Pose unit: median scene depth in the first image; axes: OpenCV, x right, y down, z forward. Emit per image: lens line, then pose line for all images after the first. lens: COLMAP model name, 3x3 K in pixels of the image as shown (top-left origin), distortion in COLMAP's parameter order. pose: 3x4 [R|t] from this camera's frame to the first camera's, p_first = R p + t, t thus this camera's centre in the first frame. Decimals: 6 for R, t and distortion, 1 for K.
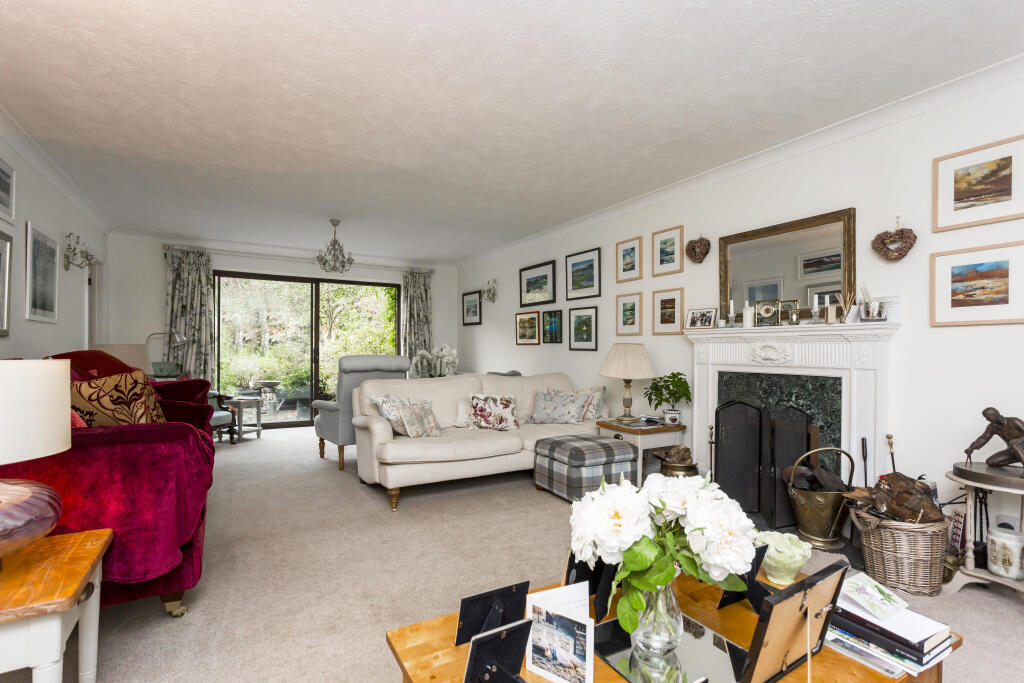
lens RADIAL K [[489.1, 0, 510.1], [0, 489.1, 347.3], [0, 0, 1]] dist [0.002456, 0.000100]
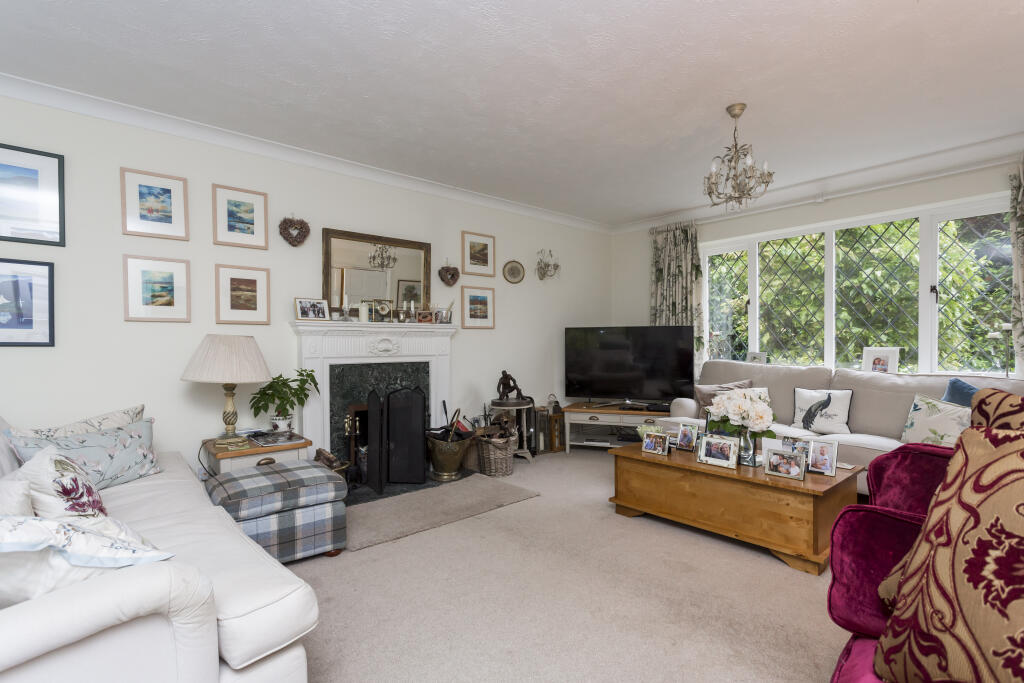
lens RADIAL K [[505.6, 0, 508.3], [0, 505.6, 344.5], [0, 0, 1]] dist [-0.000792, 0.000226]
pose [[-0.210486, -0.003256, 0.977591, -0.556932], [0.001920, 0.999991, 0.003744, 0.004682], [-0.977595, 0.002666, -0.210478, 0.753506]]
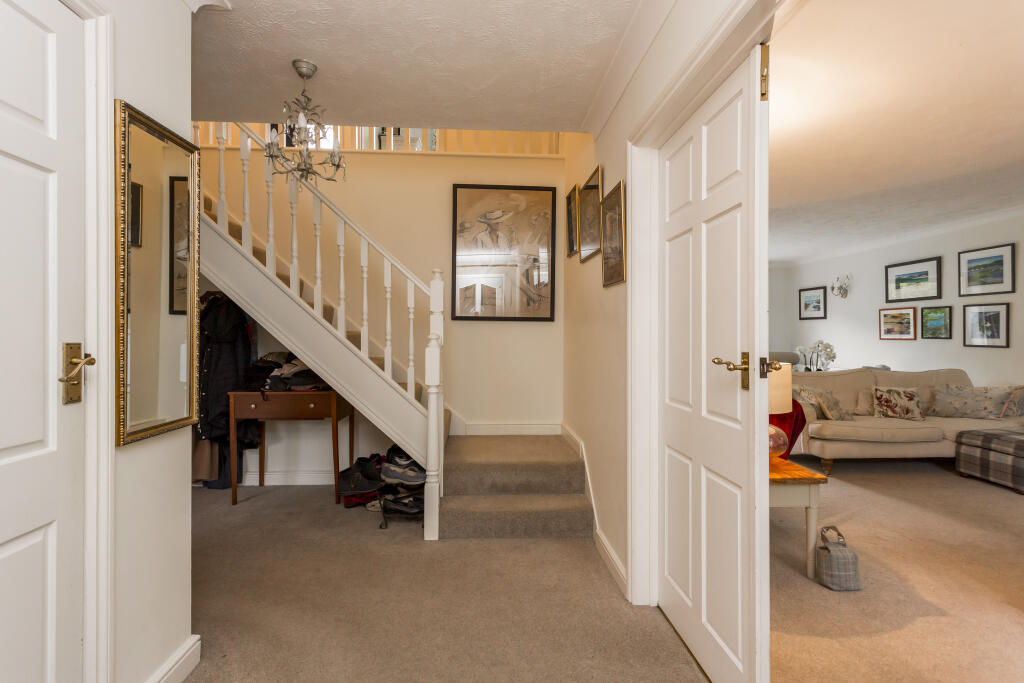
lens RADIAL K [[489.1, 0, 509.2], [0, 489.1, 336.6], [0, 0, 1]] dist [0.002456, 0.000100]
pose [[0.889254, -0.002913, -0.457405, -0.318172], [0.004985, 0.999982, 0.003324, -0.028688], [0.457387, -0.005236, 0.889252, -0.406083]]
